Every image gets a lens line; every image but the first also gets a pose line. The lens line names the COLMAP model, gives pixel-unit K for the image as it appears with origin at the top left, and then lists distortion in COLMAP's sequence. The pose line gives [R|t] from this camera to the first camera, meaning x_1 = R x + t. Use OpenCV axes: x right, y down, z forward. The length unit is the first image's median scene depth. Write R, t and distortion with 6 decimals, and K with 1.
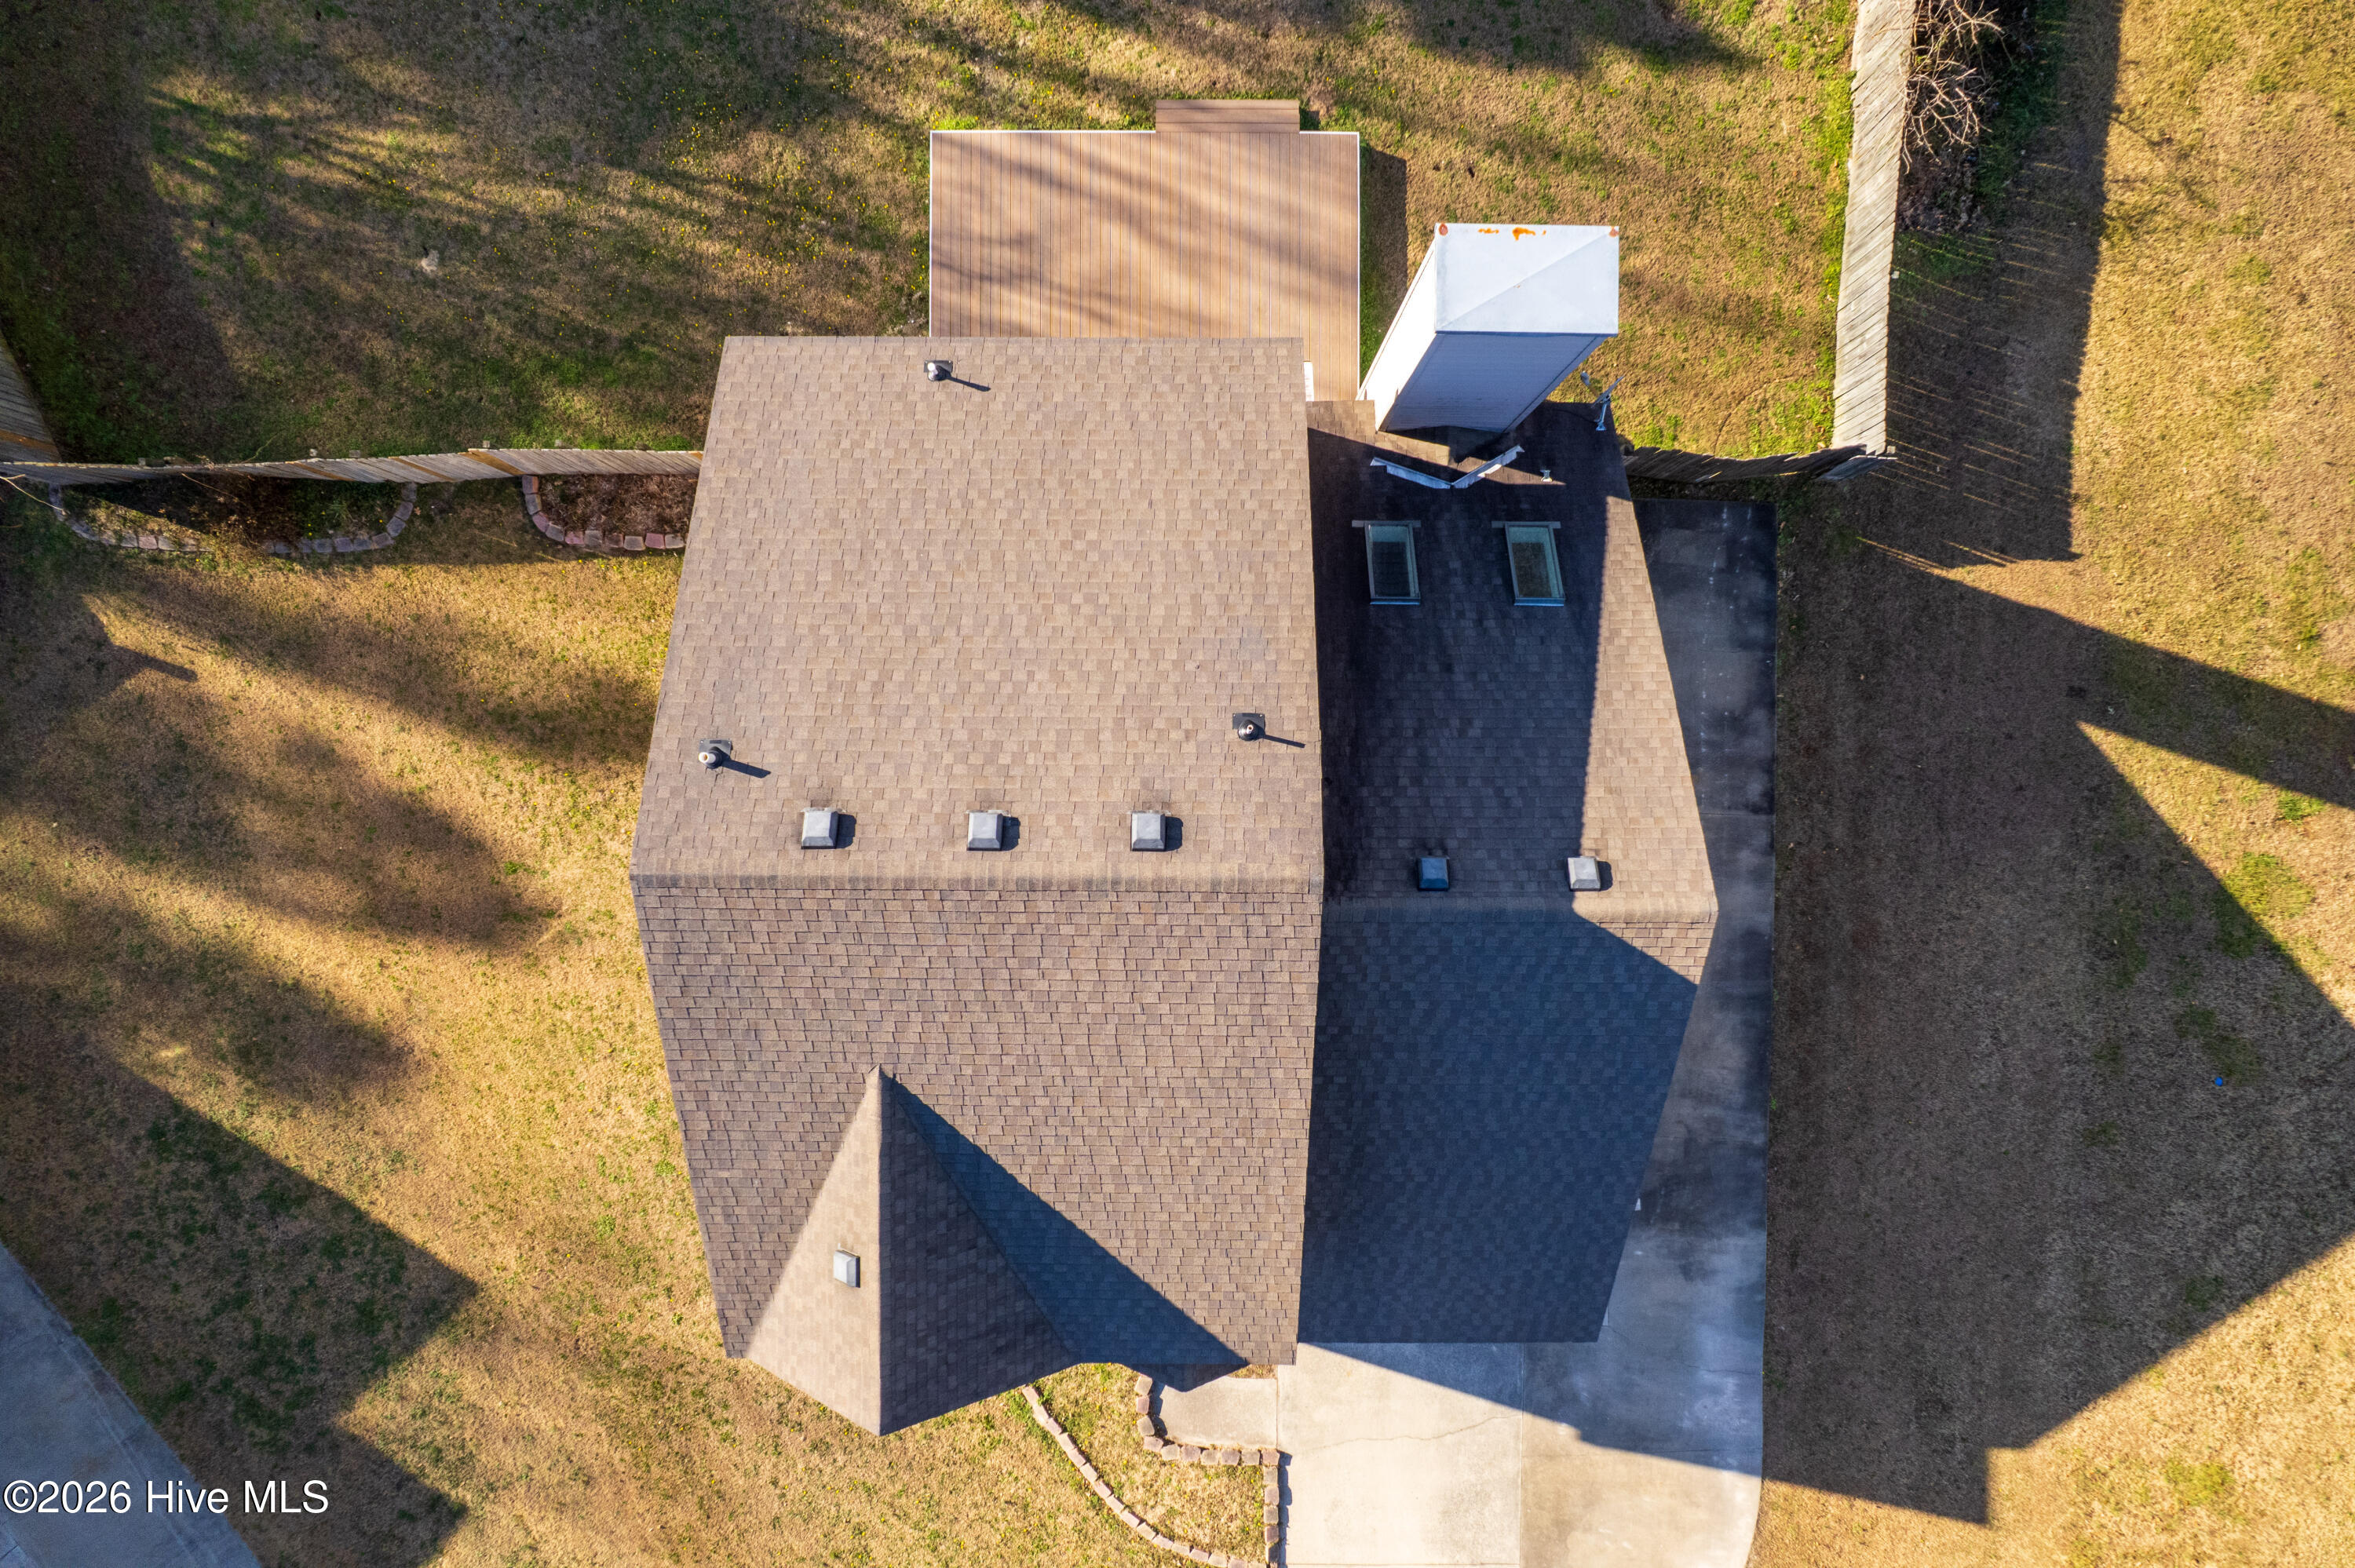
lens RADIAL K [[1503.6, 0, 1180.1], [0, 1503.6, 773.7], [0, 0, 1]] dist [-0.080241, 0.074375]
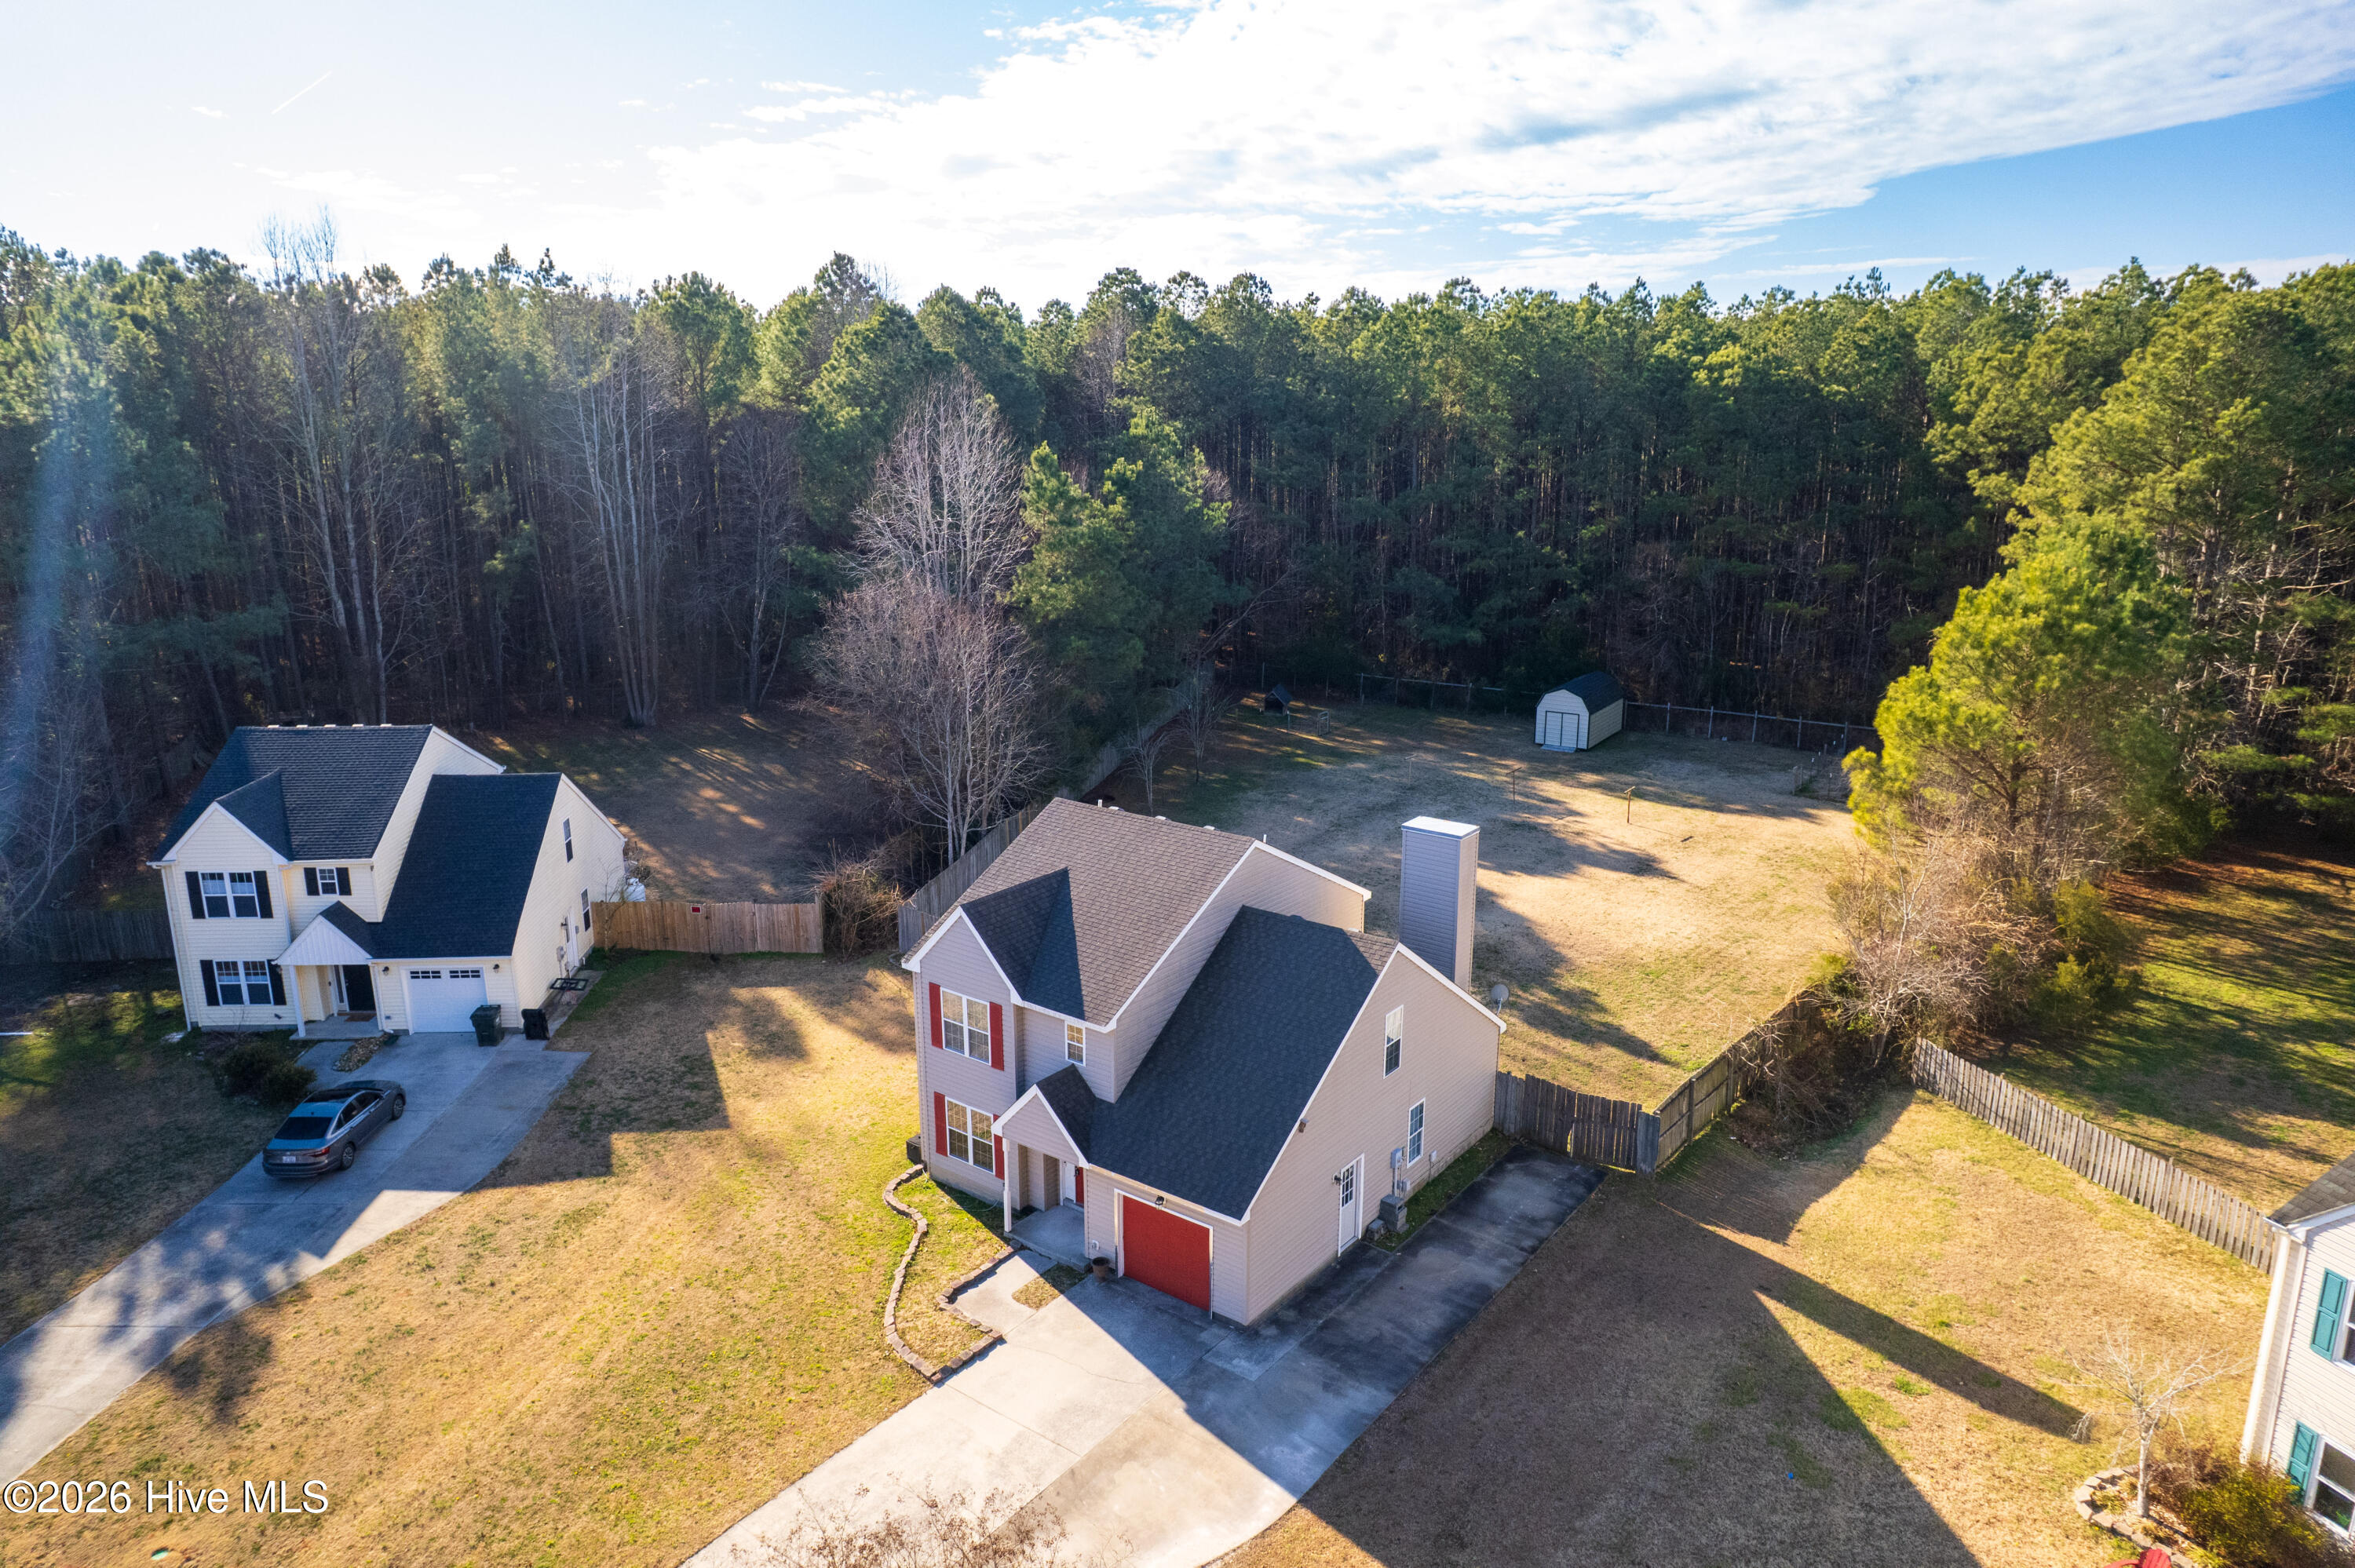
lens RADIAL K [[1517.4, 0, 1177.5], [0, 1517.4, 784.0], [0, 0, 1]] dist [-0.072072, 0.053123]
pose [[0.800888, 0.150797, -0.579517, 0.924919], [-0.598647, 0.178726, -0.780819, 1.354751], [-0.014170, 0.972274, 0.233414, 0.180034]]
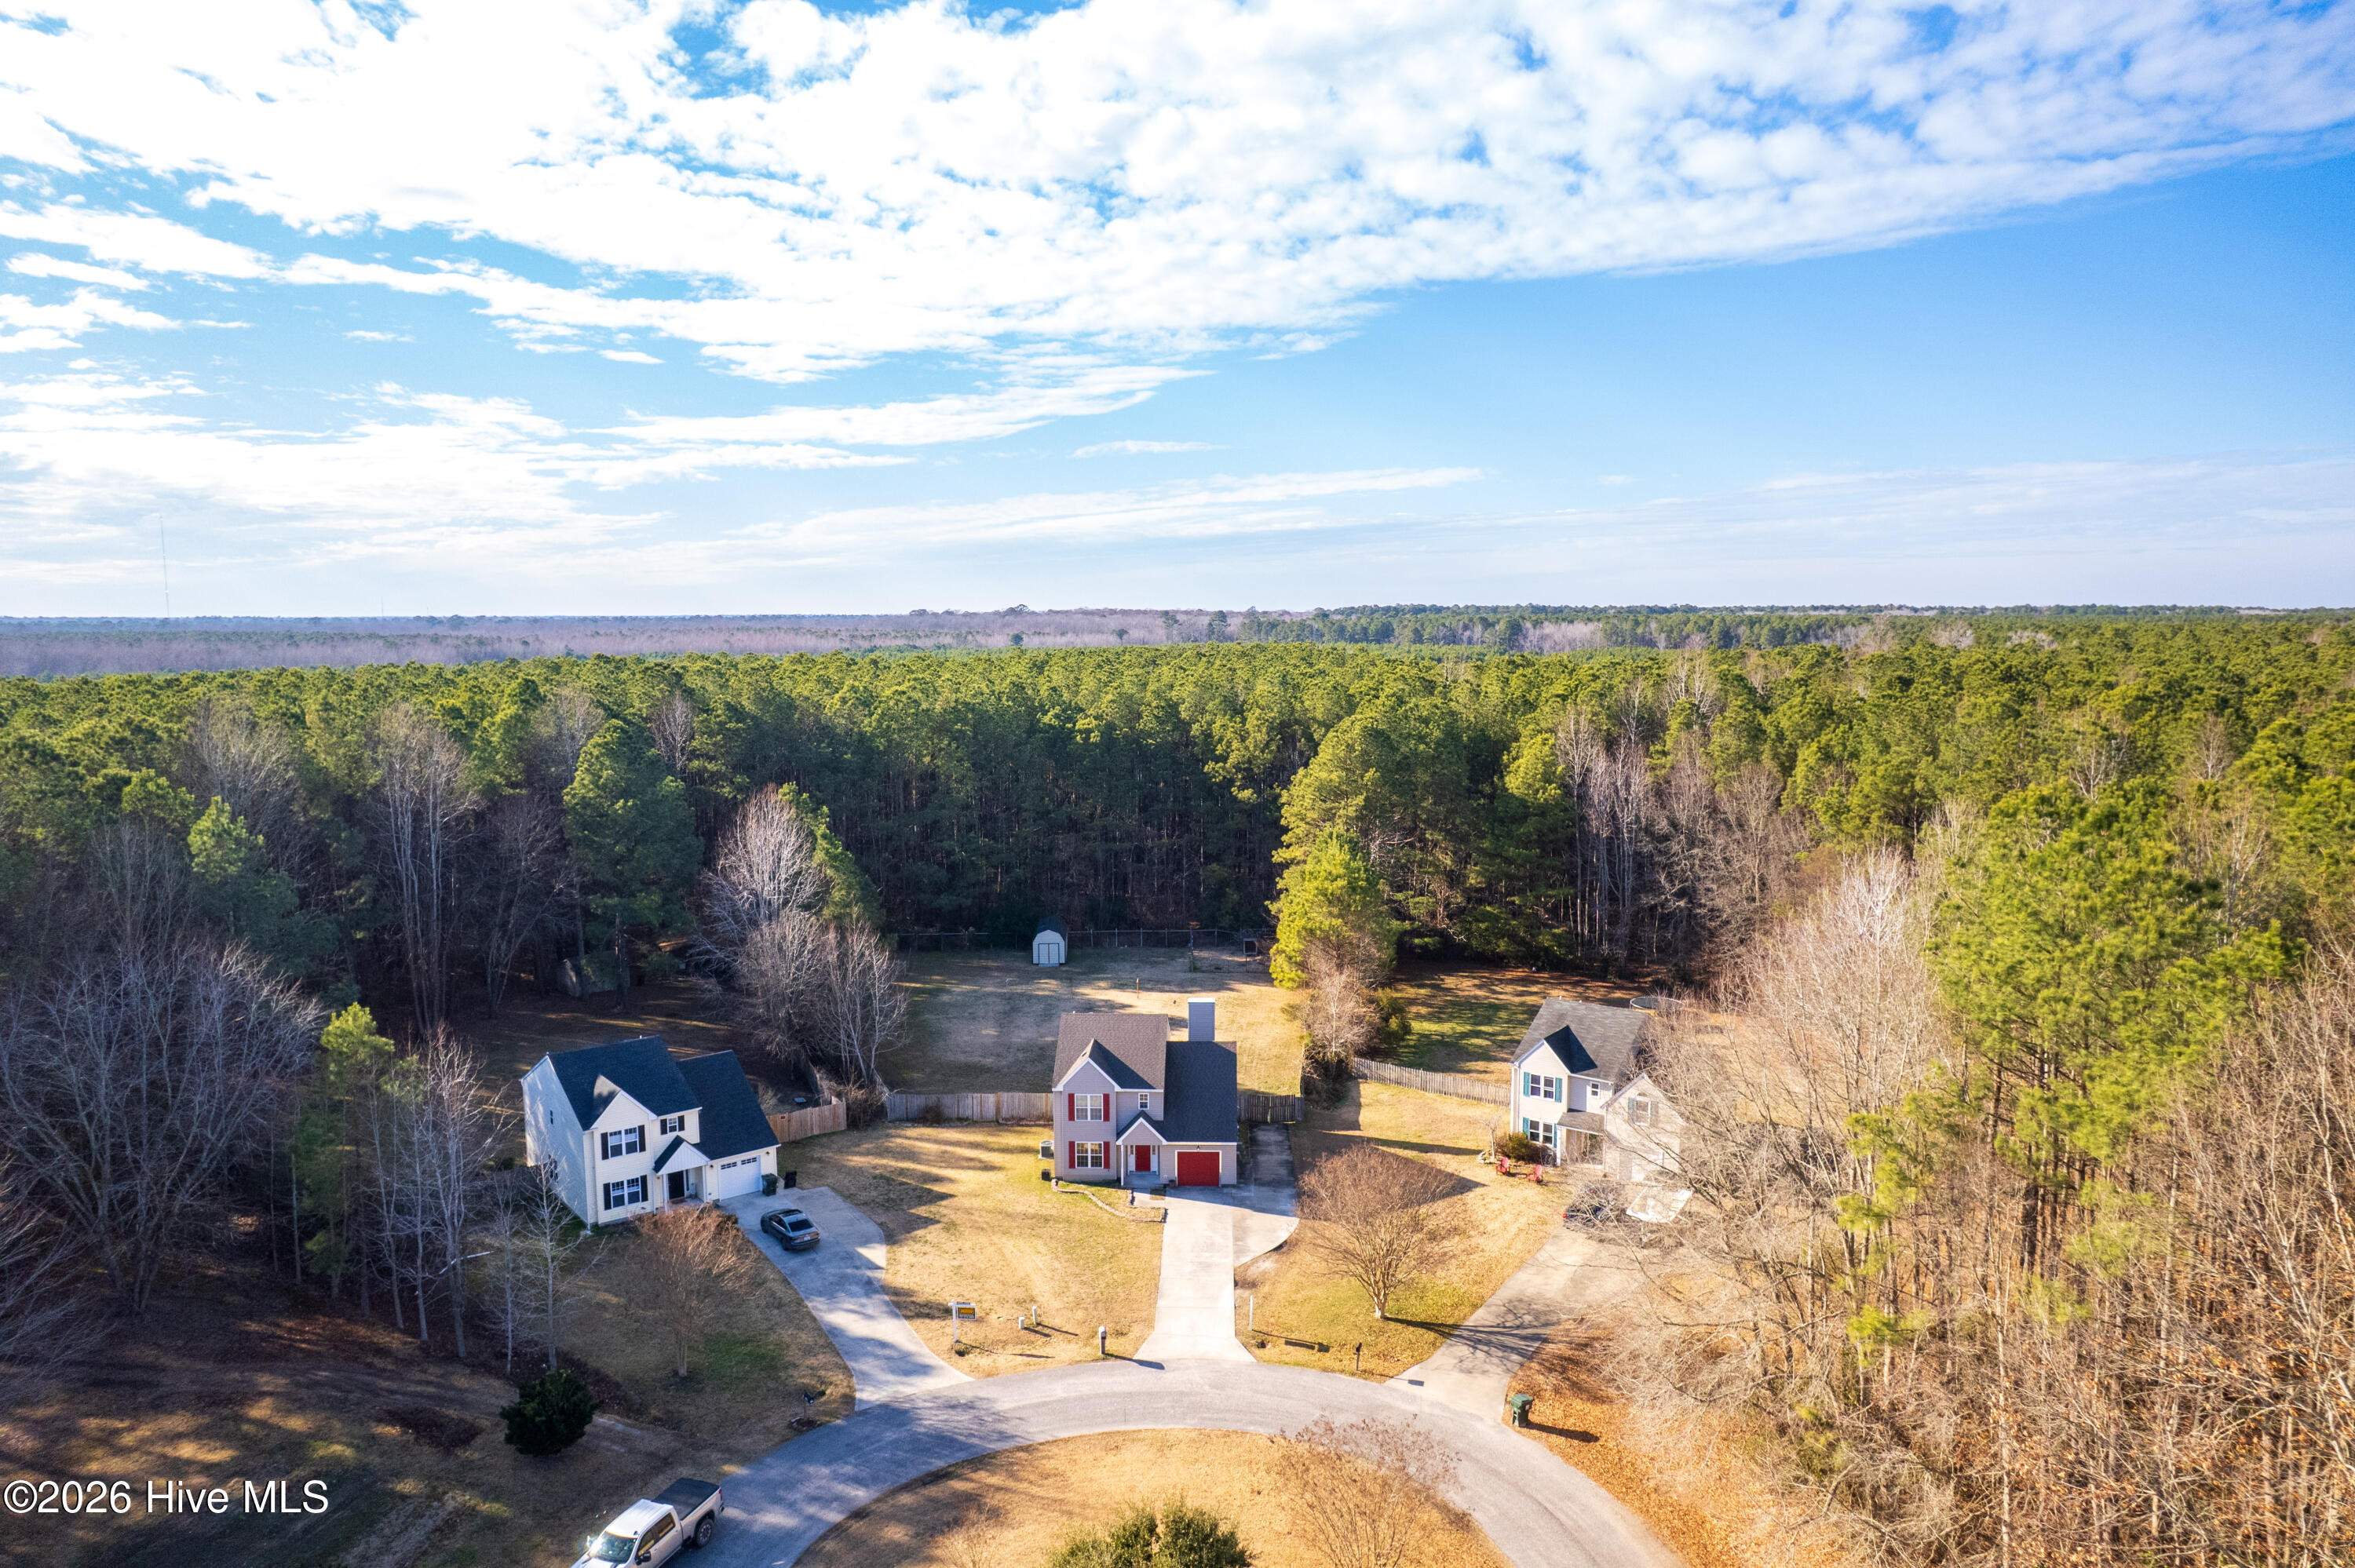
lens RADIAL K [[1496.4, 0, 1177.4], [0, 1496.4, 774.6], [0, 0, 1]] dist [-0.064511, 0.050645]
pose [[0.999654, 0.003369, -0.026082, 0.188875], [-0.026274, 0.084772, -0.996054, 4.023083], [-0.001145, 0.996395, 0.084831, -0.375508]]
